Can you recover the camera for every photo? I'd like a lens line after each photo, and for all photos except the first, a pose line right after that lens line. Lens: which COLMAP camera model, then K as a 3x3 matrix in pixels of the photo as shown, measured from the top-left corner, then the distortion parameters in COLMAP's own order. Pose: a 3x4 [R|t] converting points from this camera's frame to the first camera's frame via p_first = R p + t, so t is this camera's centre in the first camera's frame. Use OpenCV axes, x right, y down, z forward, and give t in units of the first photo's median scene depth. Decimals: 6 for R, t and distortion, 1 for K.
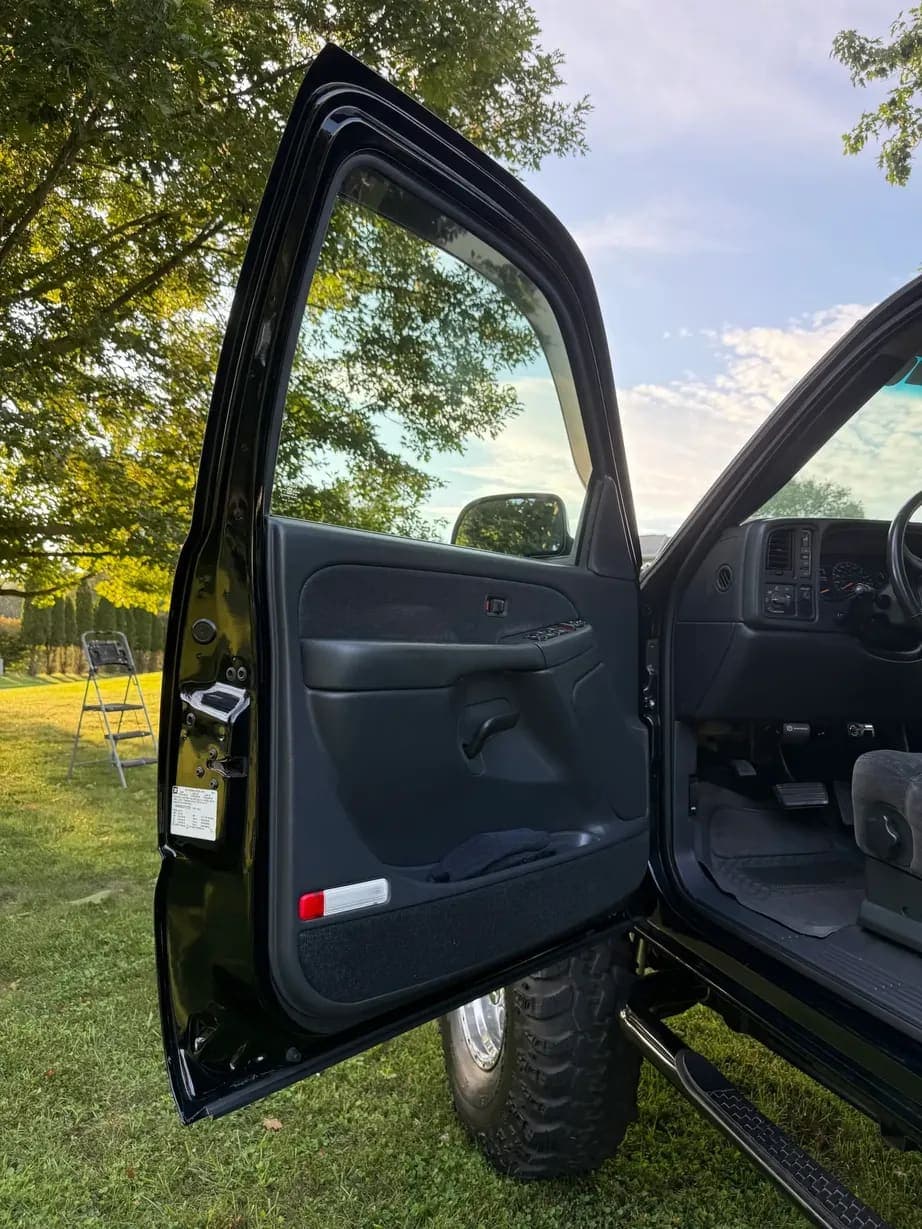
lens RADIAL K [[842.7, 0, 461.0], [0, 842.7, 614.5], [0, 0, 1]] dist [0.004582, -0.030115]
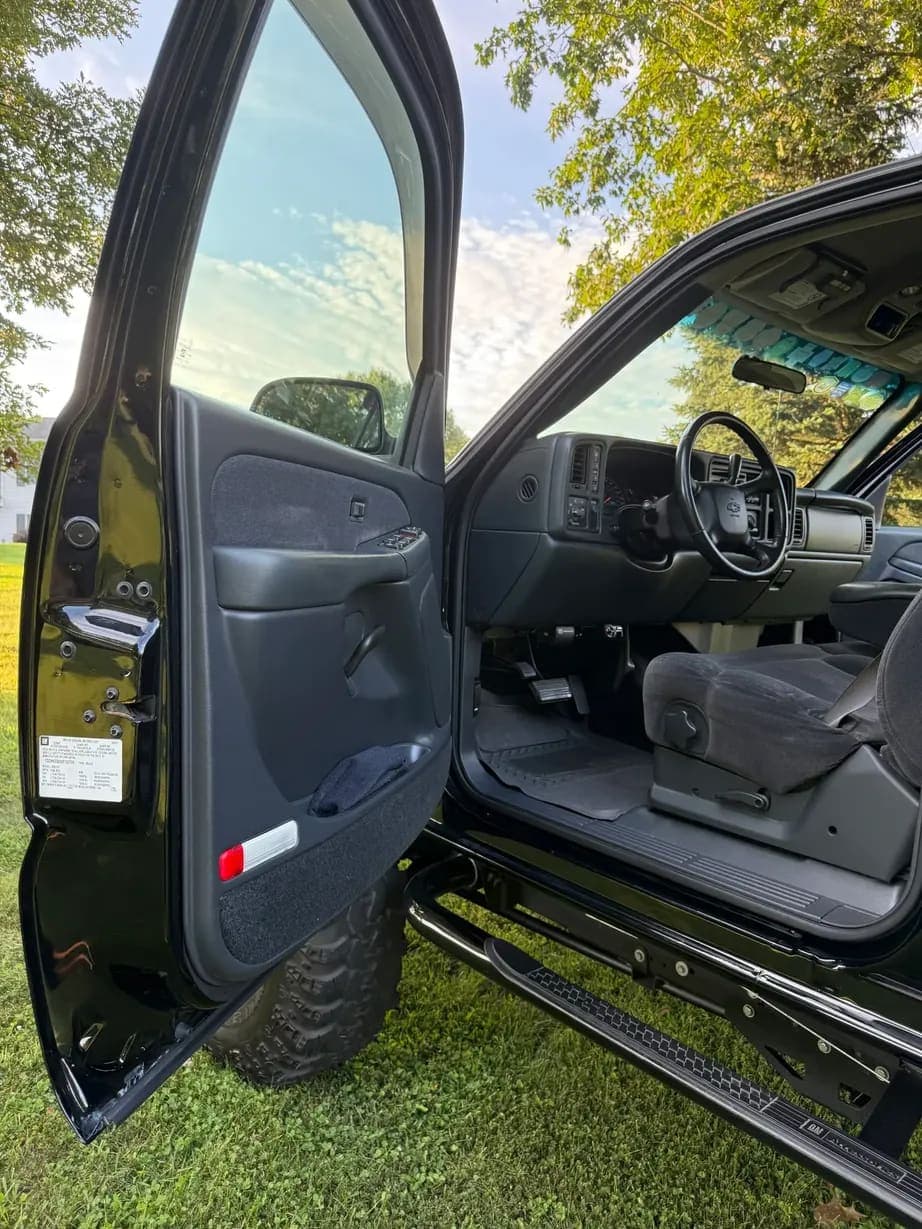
lens RADIAL K [[849.9, 0, 457.7], [0, 849.9, 604.9], [0, 0, 1]] dist [-0.004280, -0.026750]
pose [[0.900857, -0.006928, 0.434062, -0.196217], [-0.043714, 0.993343, 0.106579, -0.008104], [-0.431910, -0.114987, 0.894557, 0.094743]]
